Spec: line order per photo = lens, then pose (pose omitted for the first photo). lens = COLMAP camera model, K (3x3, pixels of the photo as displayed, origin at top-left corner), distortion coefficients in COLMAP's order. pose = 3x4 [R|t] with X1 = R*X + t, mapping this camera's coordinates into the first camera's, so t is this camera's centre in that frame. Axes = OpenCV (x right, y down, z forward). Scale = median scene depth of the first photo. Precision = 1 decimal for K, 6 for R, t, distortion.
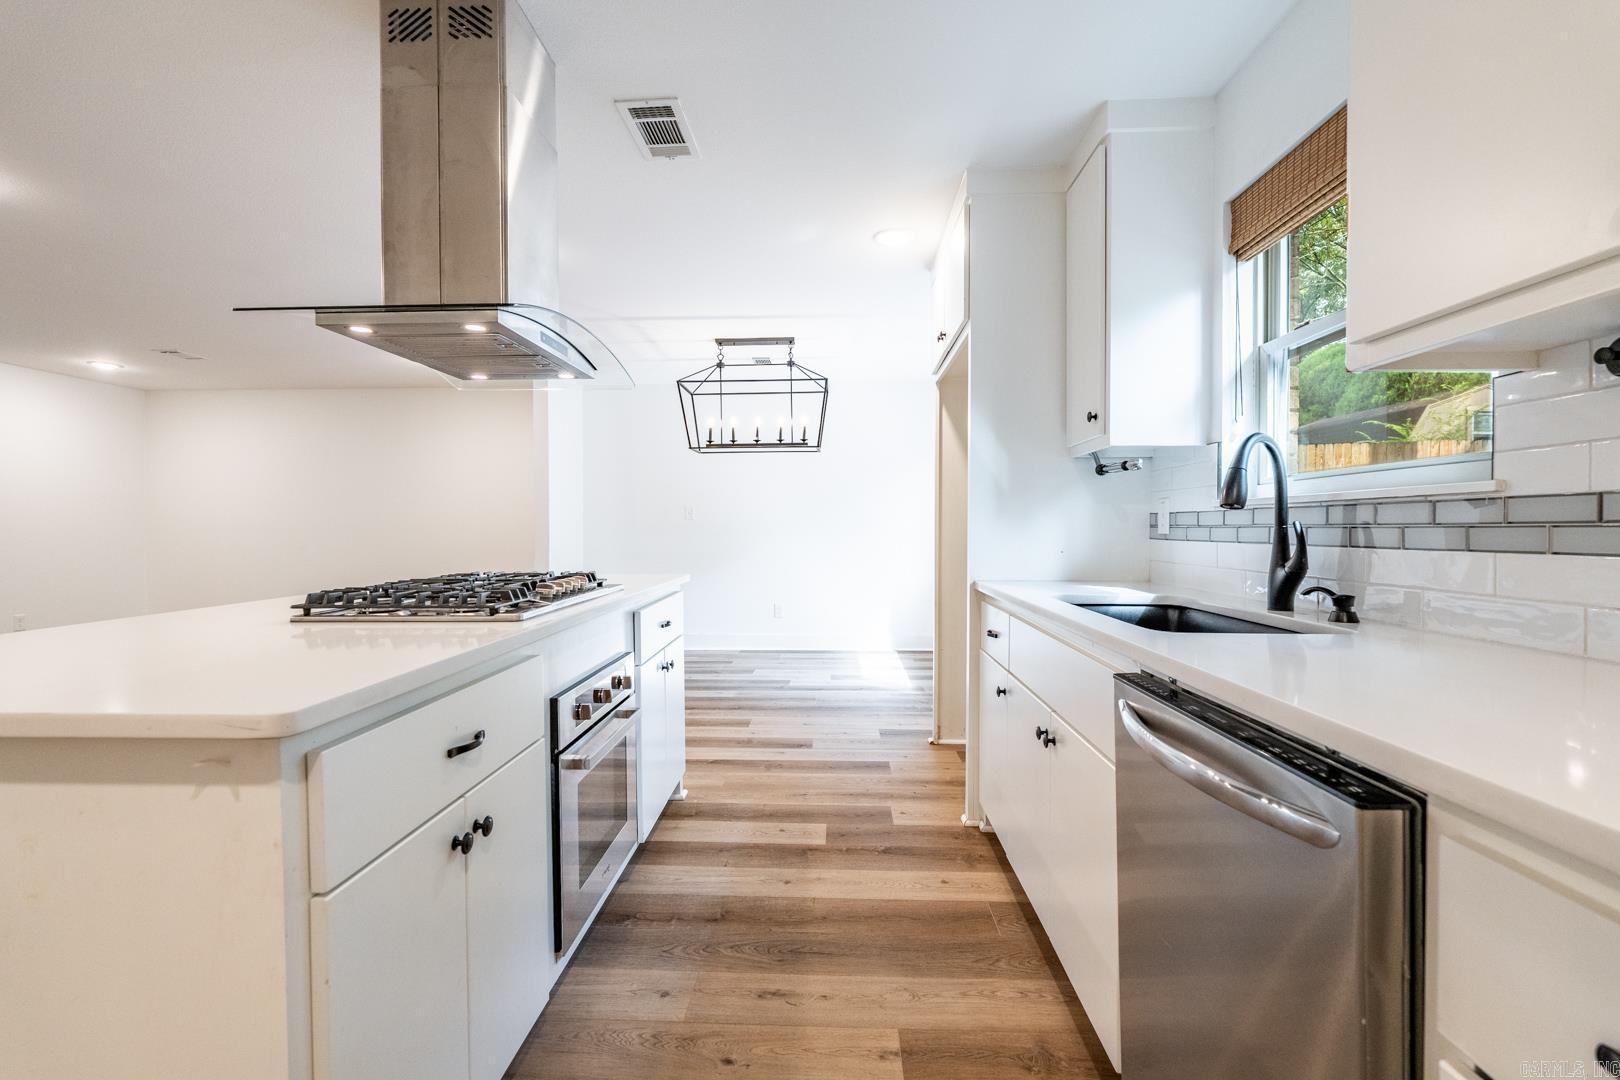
lens RADIAL K [[711.1, 0, 808.4], [0, 711.1, 542.1], [0, 0, 1]] dist [-0.005995, 0.000416]
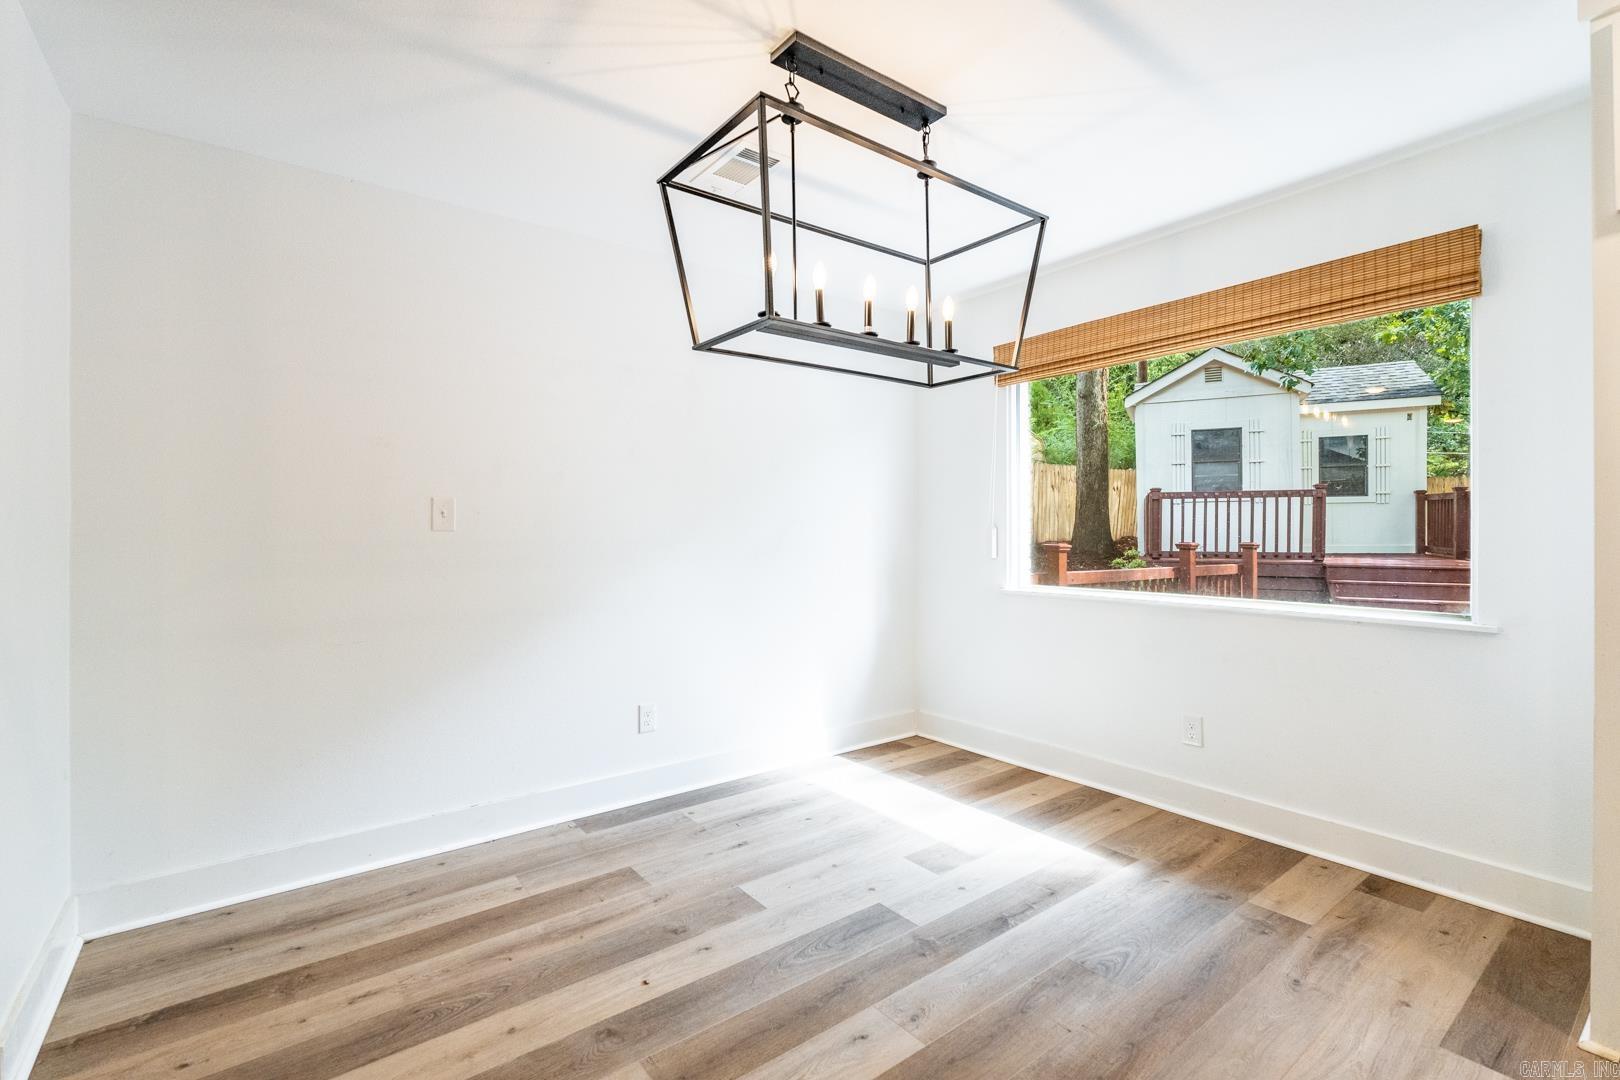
lens RADIAL K [[726.8, 0, 810.0], [0, 726.8, 540.0], [0, 0, 1]] dist [-0.002147, 0.000131]
pose [[0.767666, -0.007949, 0.640801, -0.554404], [0.013407, 0.999903, -0.003657, -0.042437], [-0.640710, 0.011398, 0.767699, 1.111451]]
